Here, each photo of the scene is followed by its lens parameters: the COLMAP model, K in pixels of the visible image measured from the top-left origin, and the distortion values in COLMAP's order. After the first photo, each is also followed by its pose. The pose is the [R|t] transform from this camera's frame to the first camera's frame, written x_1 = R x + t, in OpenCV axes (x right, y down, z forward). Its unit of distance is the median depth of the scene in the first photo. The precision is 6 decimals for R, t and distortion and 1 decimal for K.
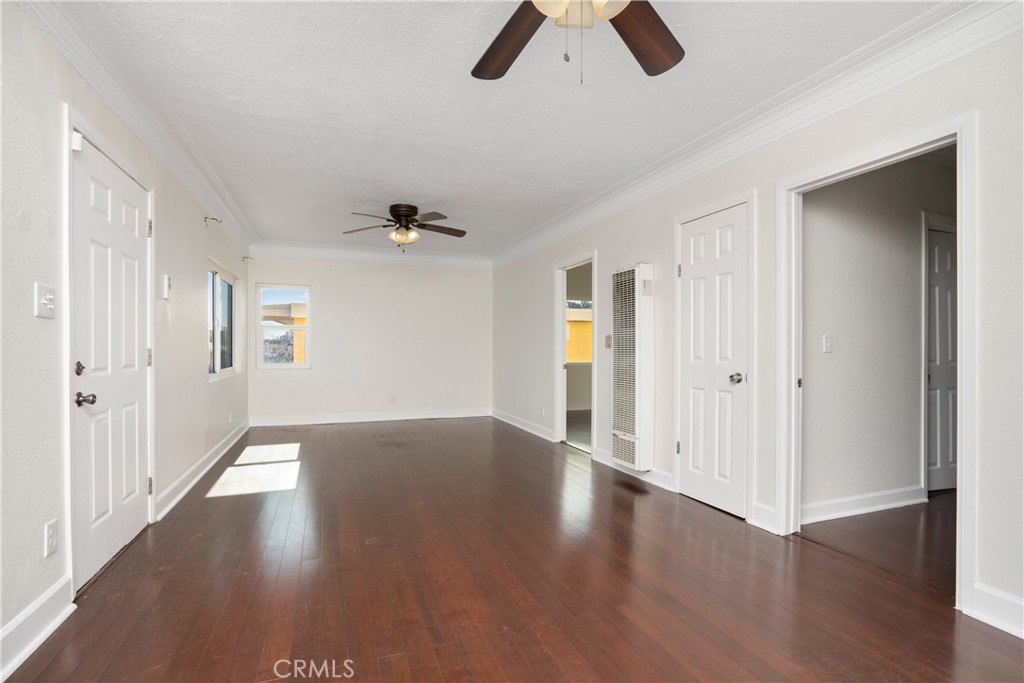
lens RADIAL K [[479.5, 0, 512.2], [0, 479.5, 346.4], [0, 0, 1]] dist [-0.039828, 0.012697]
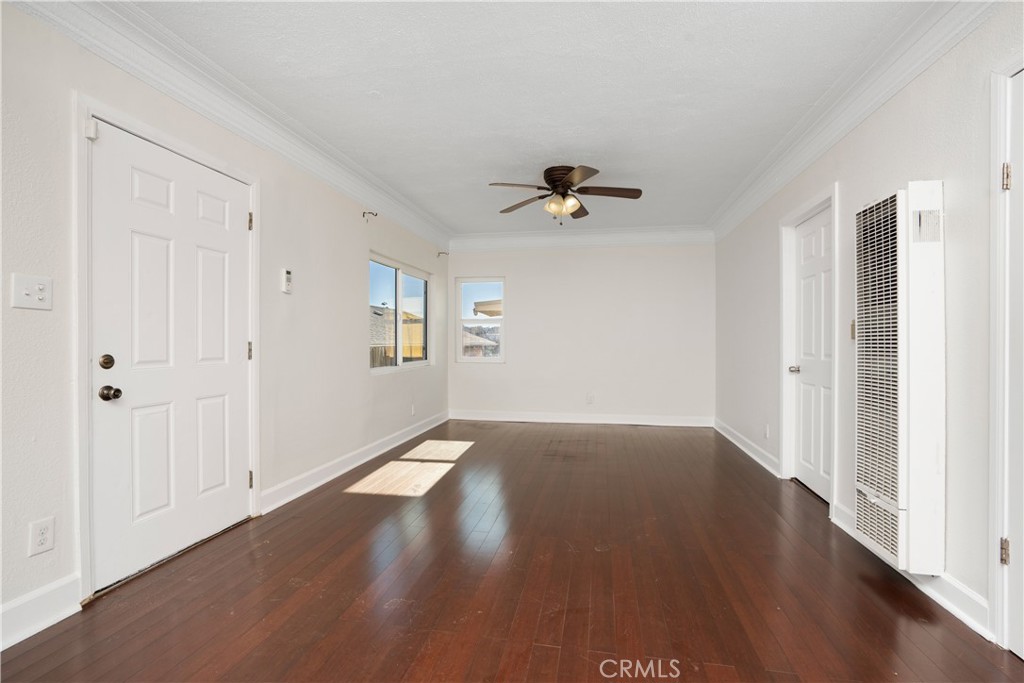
lens RADIAL K [[479.5, 0, 504.8], [0, 479.5, 338.8], [0, 0, 1]] dist [-0.039828, 0.012697]
pose [[0.849468, -0.004026, -0.527626, 0.129259], [0.002477, 0.999990, -0.003641, 0.001939], [0.527635, 0.001786, 0.849469, 0.256340]]
